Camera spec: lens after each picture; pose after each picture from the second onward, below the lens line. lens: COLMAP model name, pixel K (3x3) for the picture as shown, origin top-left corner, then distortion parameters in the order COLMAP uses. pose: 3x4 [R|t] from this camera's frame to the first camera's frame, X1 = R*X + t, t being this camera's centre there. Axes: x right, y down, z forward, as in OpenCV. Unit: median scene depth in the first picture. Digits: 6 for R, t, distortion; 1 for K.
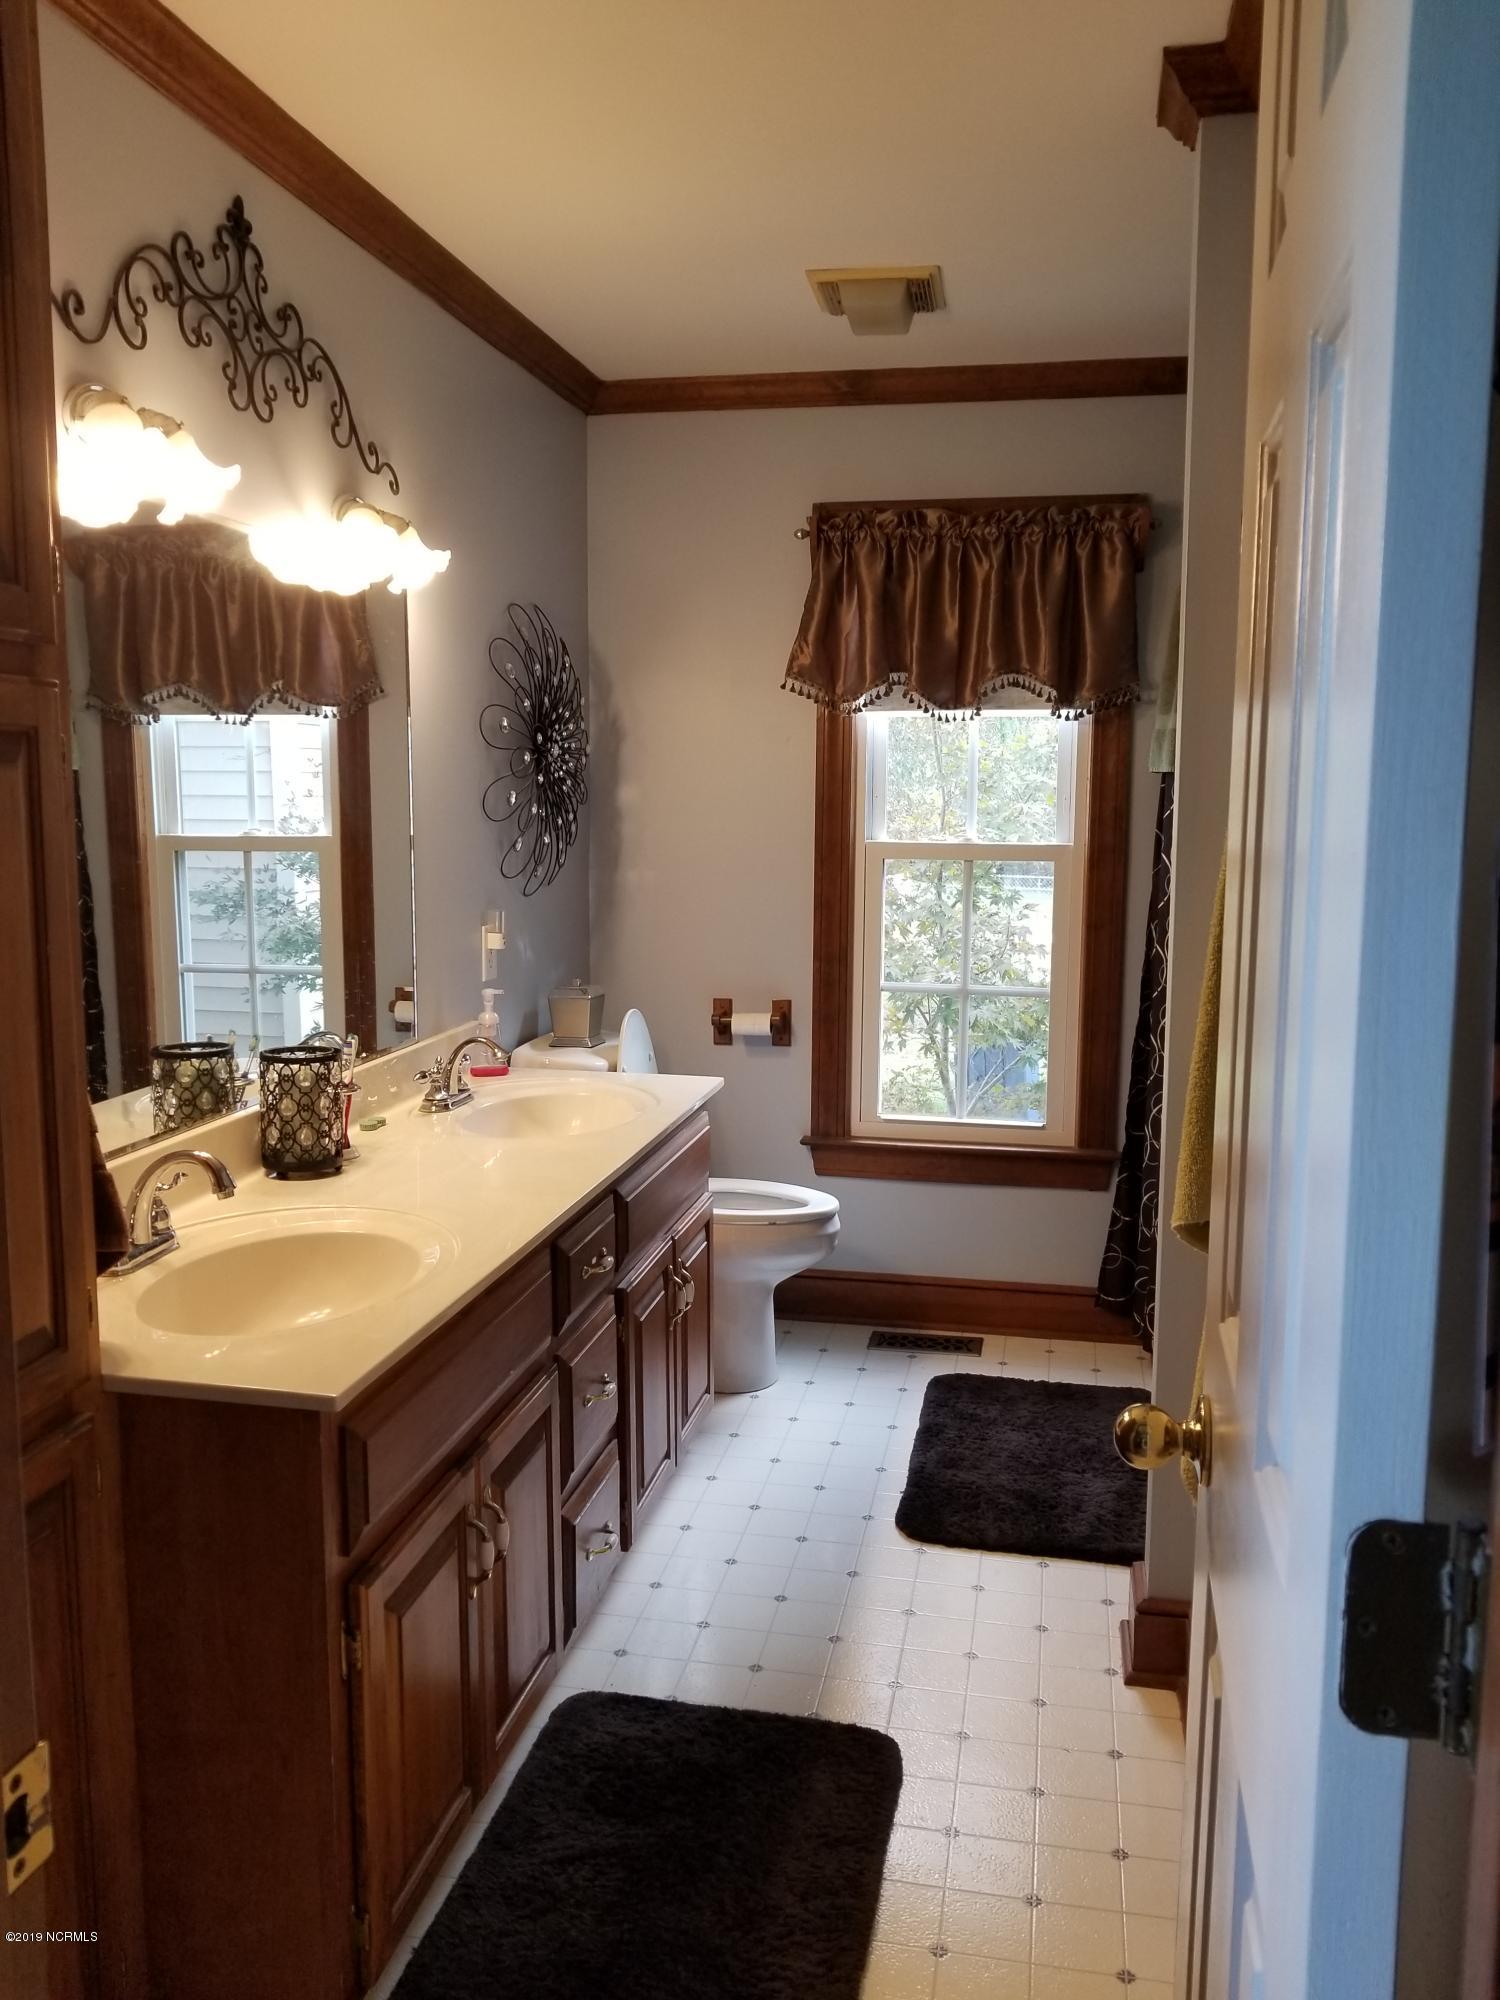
lens RADIAL K [[1566.4, 0, 753.6], [0, 1566.4, 1003.7], [0, 0, 1]] dist [-0.007214, -0.008262]
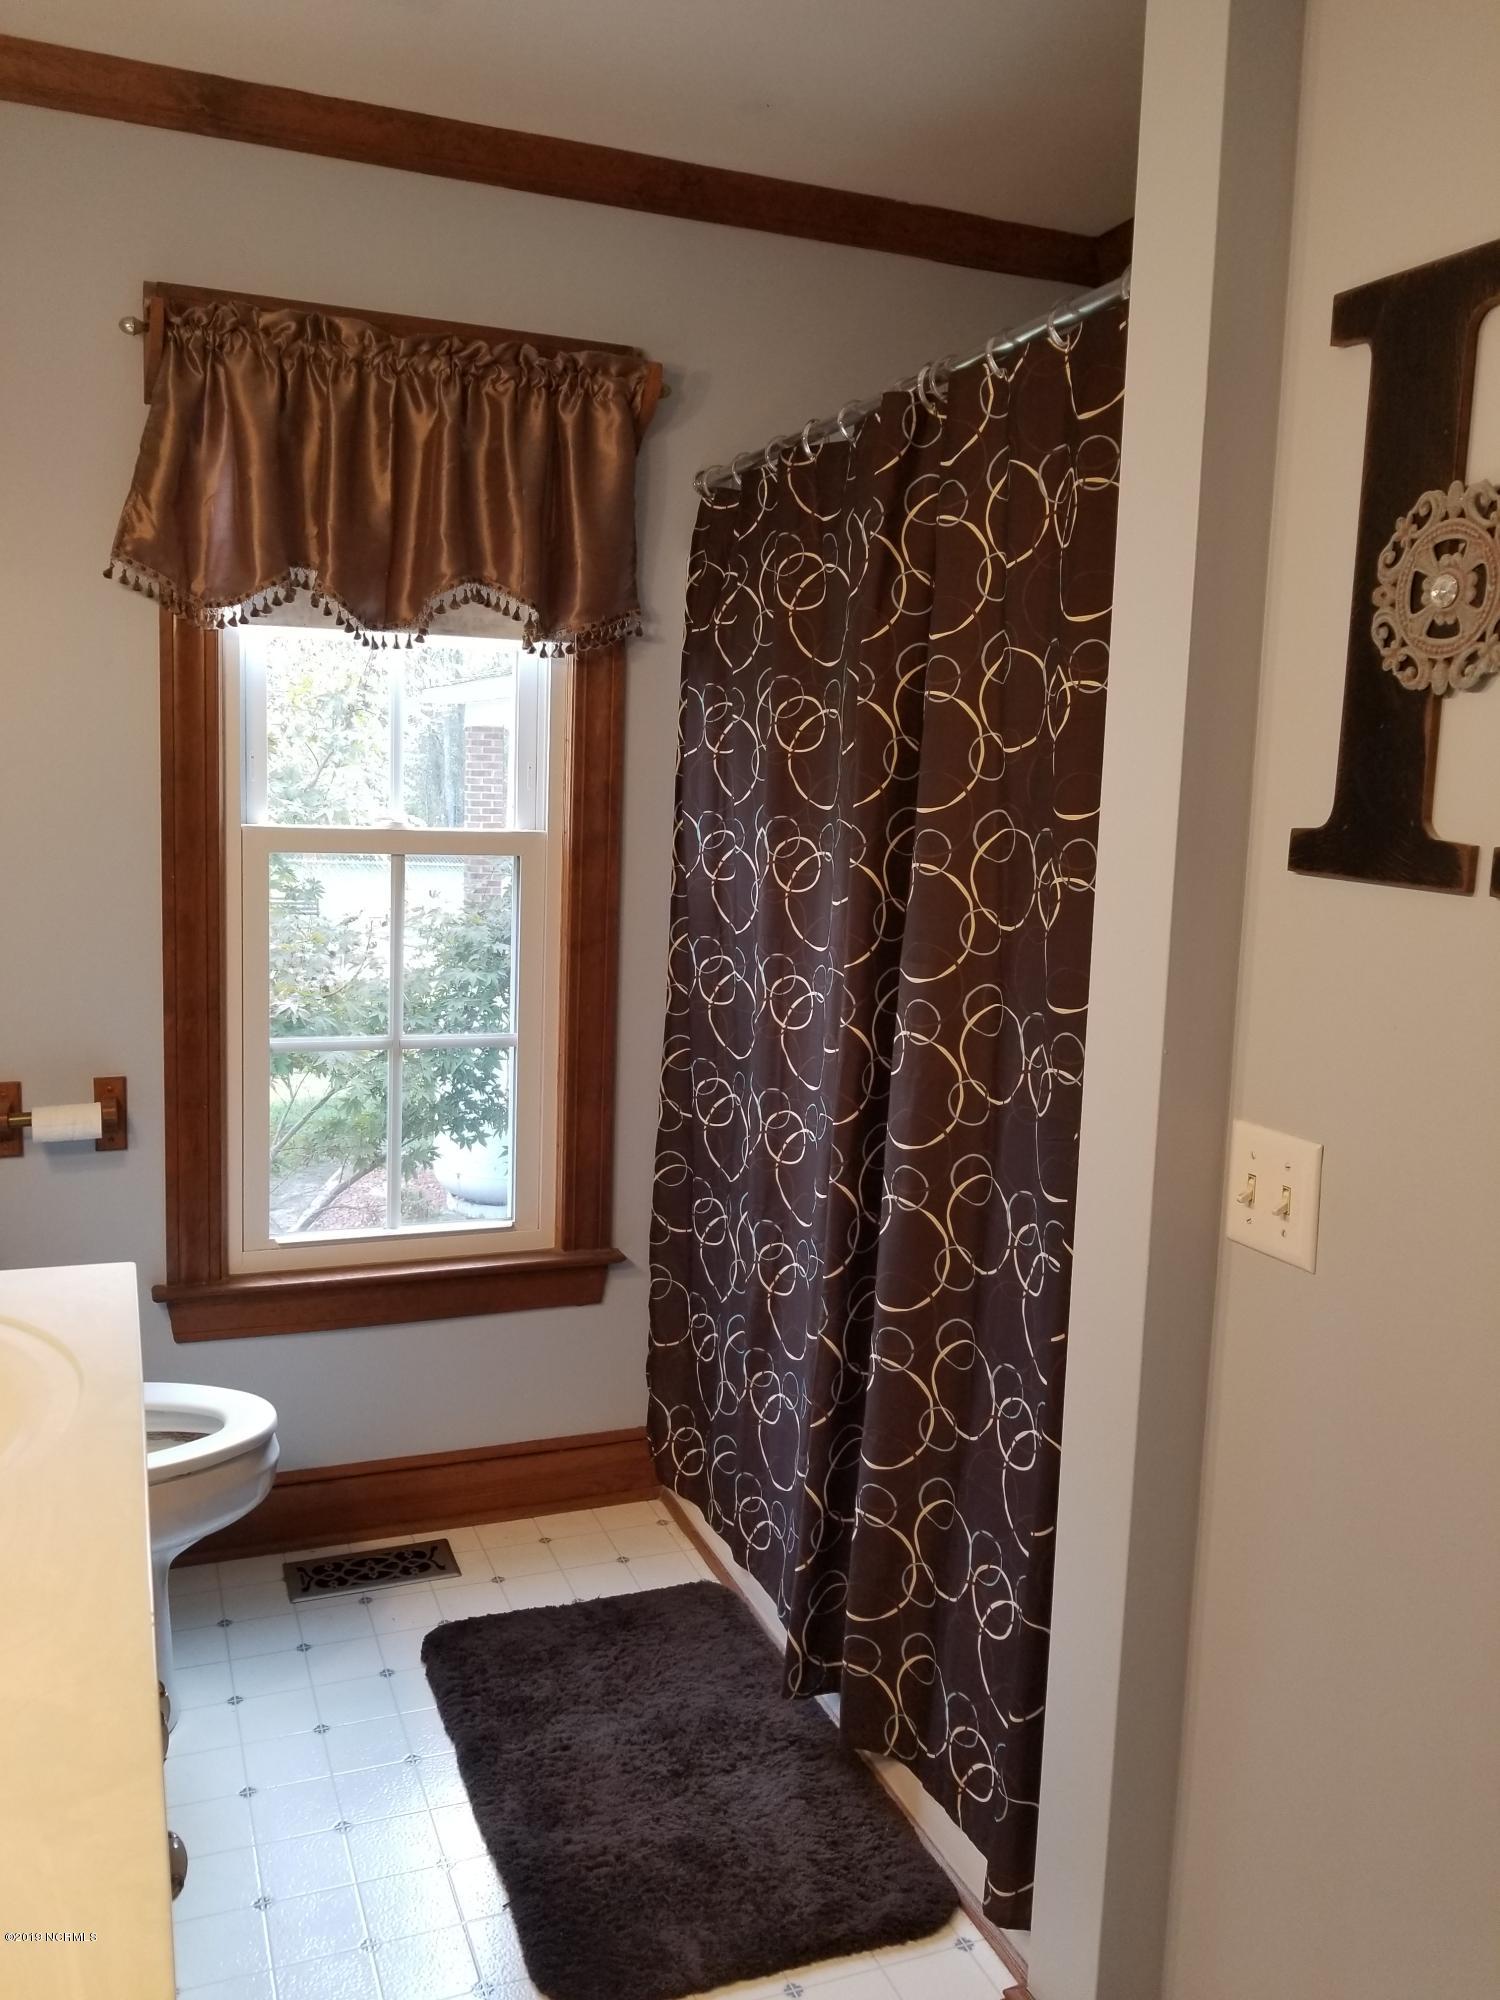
lens RADIAL K [[1566.4, 0, 744.5], [0, 1566.4, 985.6], [0, 0, 1]] dist [-0.007214, -0.008262]
pose [[0.840469, -0.051066, 0.539448, -0.111611], [0.044587, 0.998691, 0.025072, -0.046871], [-0.540022, 0.002980, 0.841646, 0.358662]]
